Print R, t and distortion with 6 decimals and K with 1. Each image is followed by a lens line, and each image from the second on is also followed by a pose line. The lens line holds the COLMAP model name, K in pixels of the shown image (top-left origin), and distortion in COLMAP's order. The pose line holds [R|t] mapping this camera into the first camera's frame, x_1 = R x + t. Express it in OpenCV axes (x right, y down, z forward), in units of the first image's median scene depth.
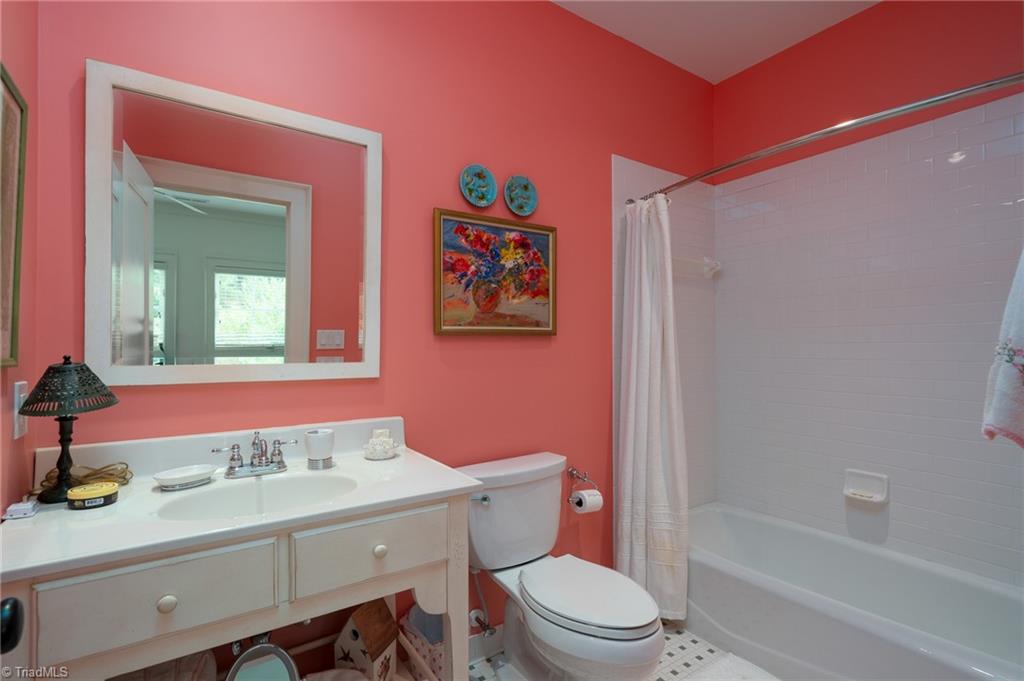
lens RADIAL K [[471.5, 0, 512.0], [0, 471.5, 340.5], [0, 0, 1]] dist [-0.002378, 0.000419]
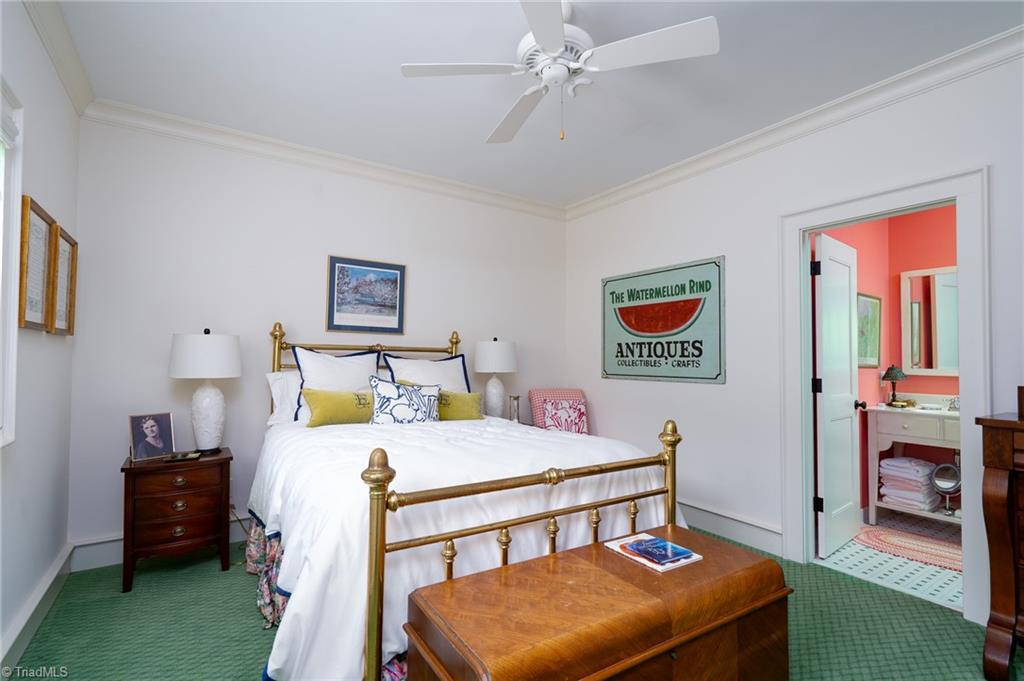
lens RADIAL K [[471.5, 0, 512.0], [0, 471.5, 340.5], [0, 0, 1]] dist [-0.002378, 0.000419]
pose [[-0.008058, -0.031508, -0.999471, 2.439687], [-0.005820, 0.999488, -0.031462, -0.013704], [0.999951, 0.005564, -0.008237, -1.694735]]
